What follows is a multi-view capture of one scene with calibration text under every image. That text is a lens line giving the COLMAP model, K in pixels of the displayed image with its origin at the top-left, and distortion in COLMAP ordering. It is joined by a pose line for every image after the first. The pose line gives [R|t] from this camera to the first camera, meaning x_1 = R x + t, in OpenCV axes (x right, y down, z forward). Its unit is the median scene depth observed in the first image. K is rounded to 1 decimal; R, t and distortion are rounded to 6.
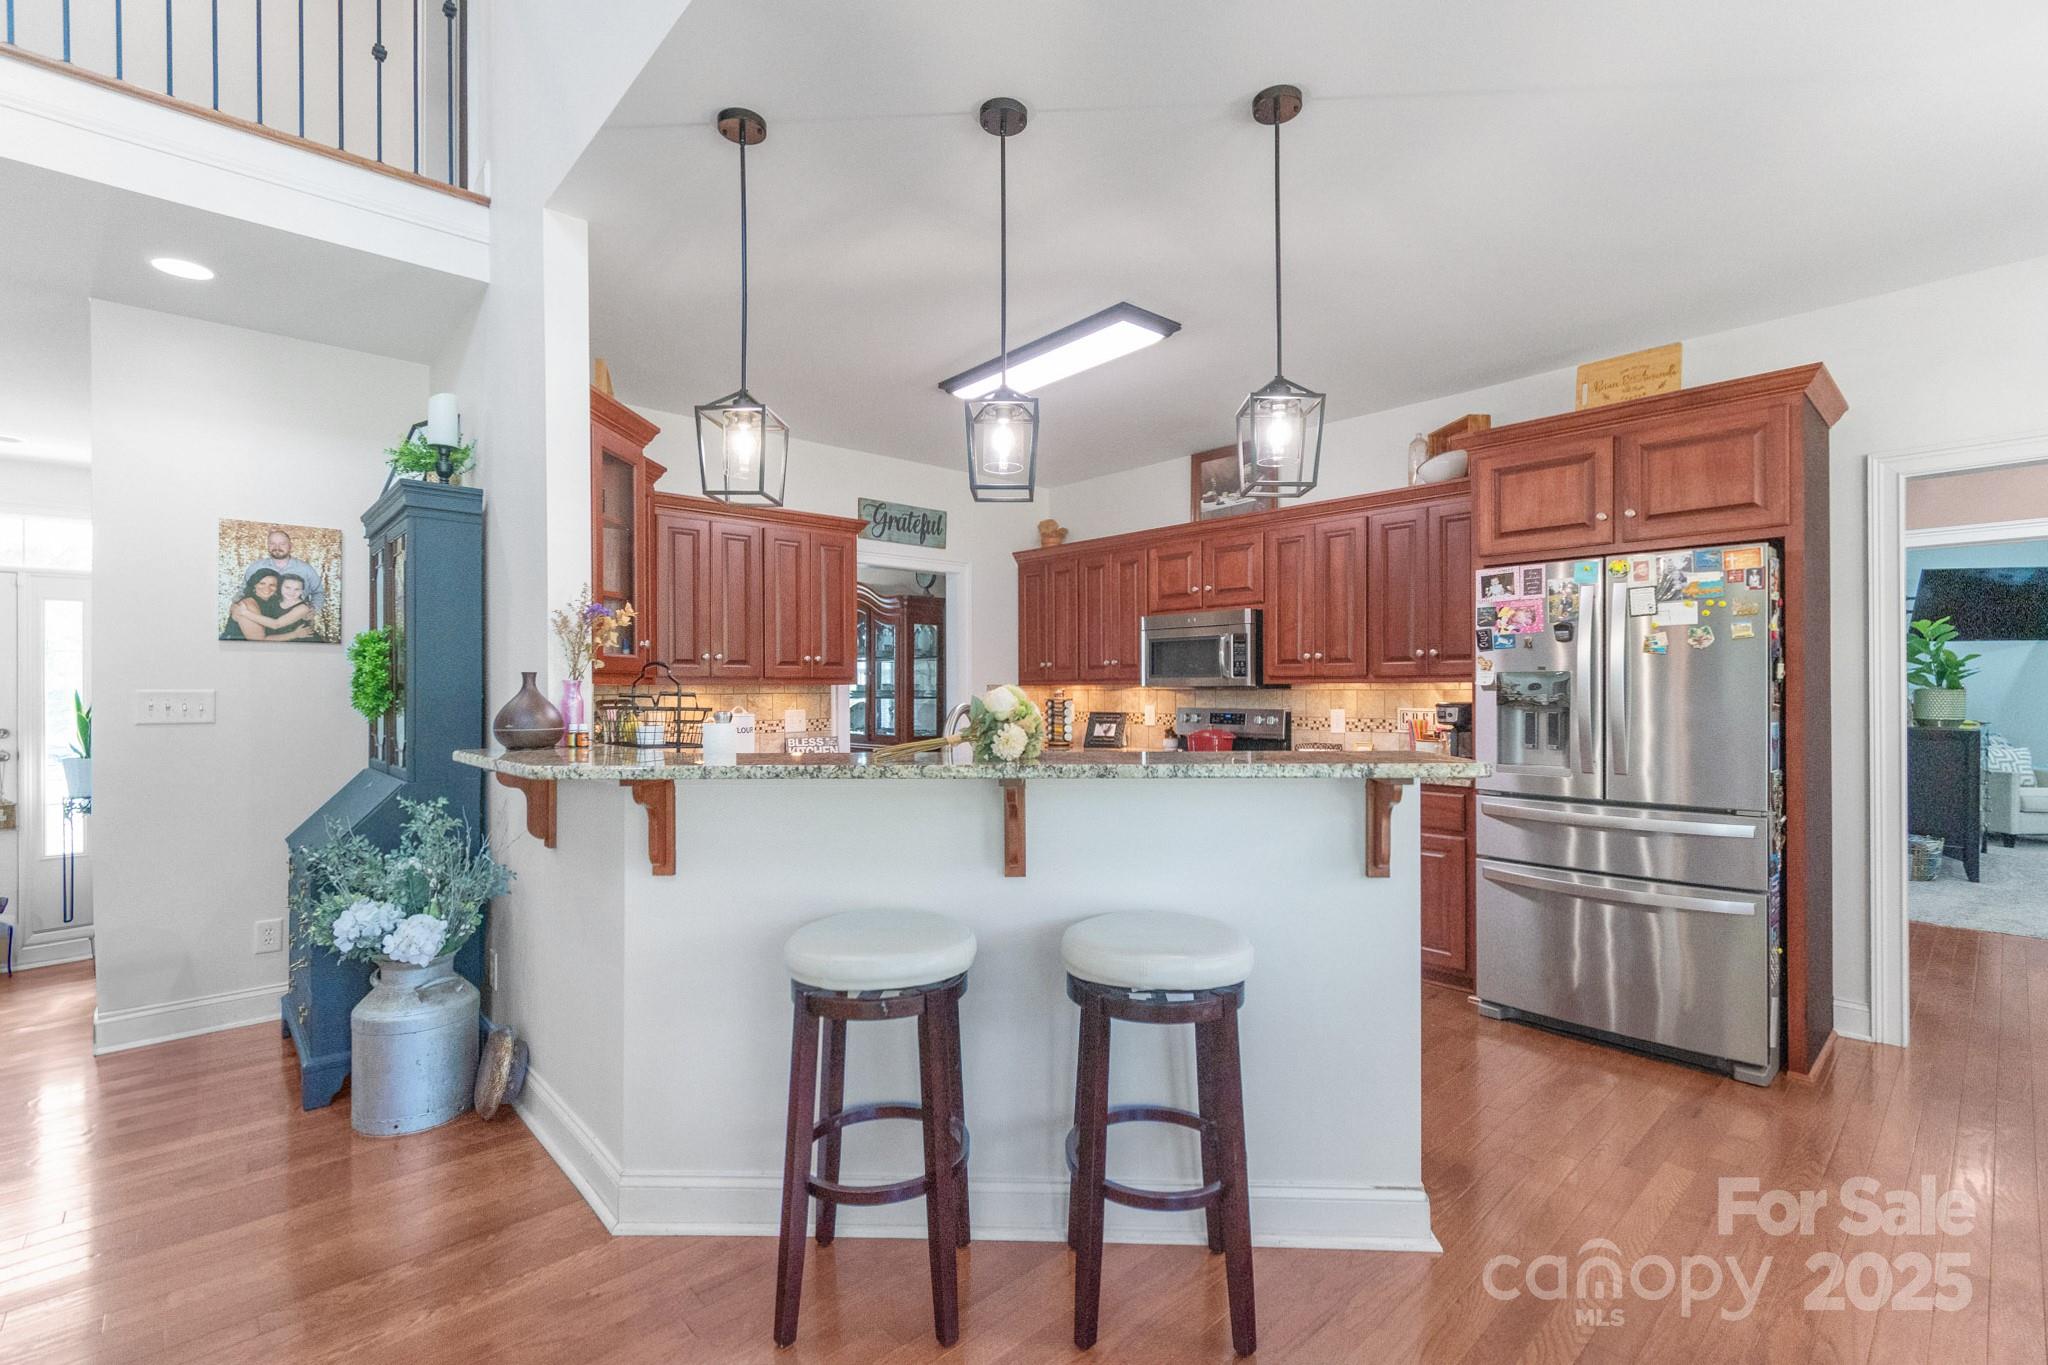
lens RADIAL K [[916.1, 0, 1024.0], [0, 916.1, 682.5], [0, 0, 1]] dist [-0.000061, -0.000149]
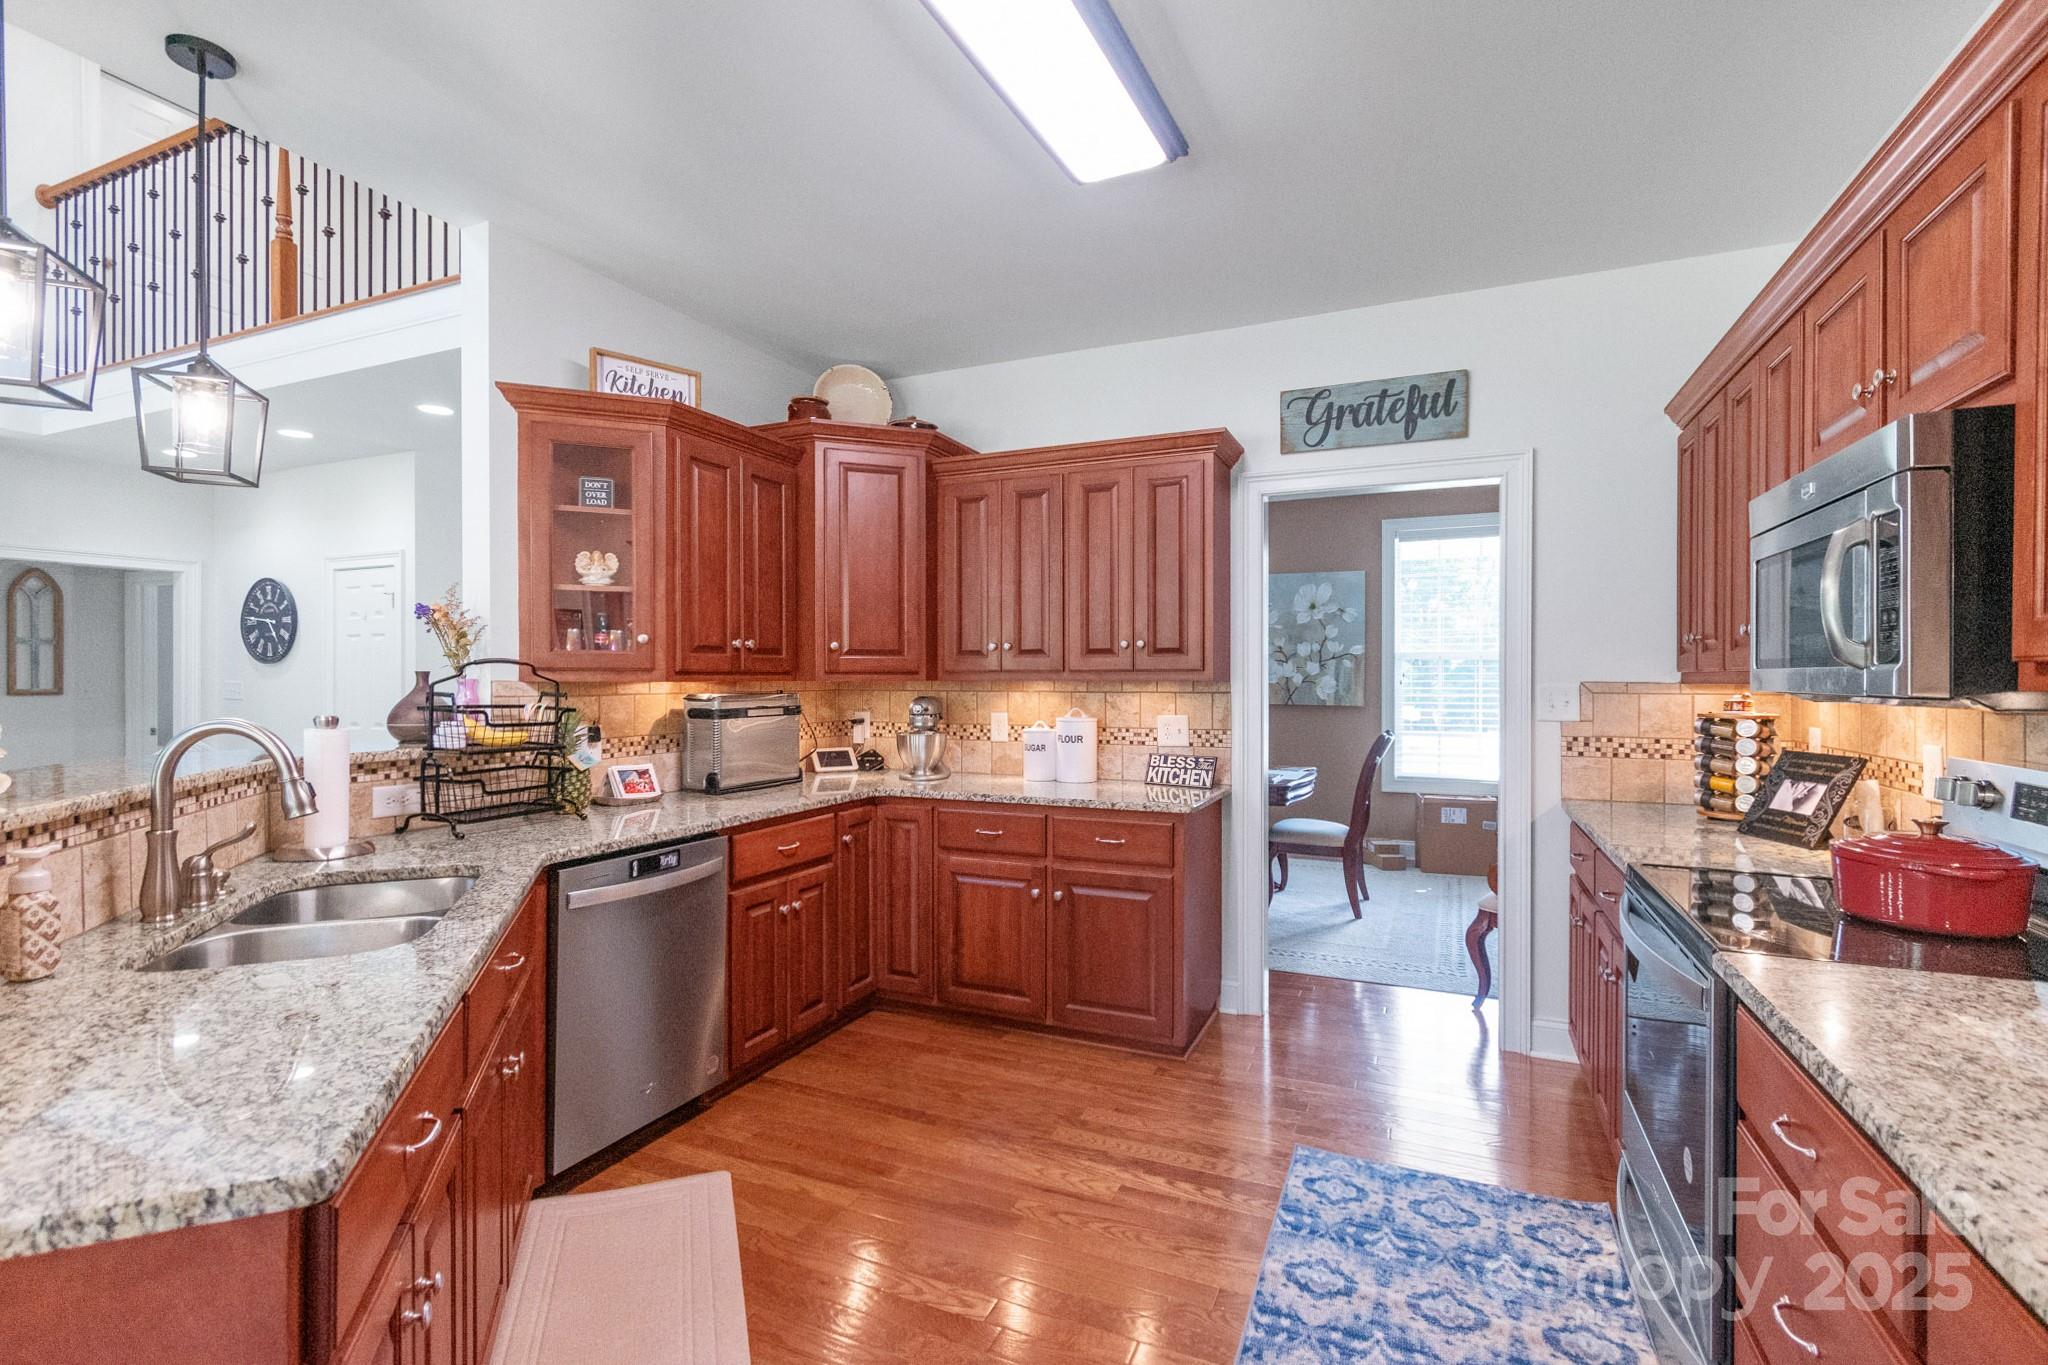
lens RADIAL K [[916.1, 0, 1024.0], [0, 916.1, 682.5], [0, 0, 1]] dist [-0.000061, -0.000149]
pose [[0.407318, 0.008680, -0.913245, 0.328542], [0.002892, 0.999938, 0.010794, -0.003729], [0.913282, -0.007038, 0.407268, 0.551443]]
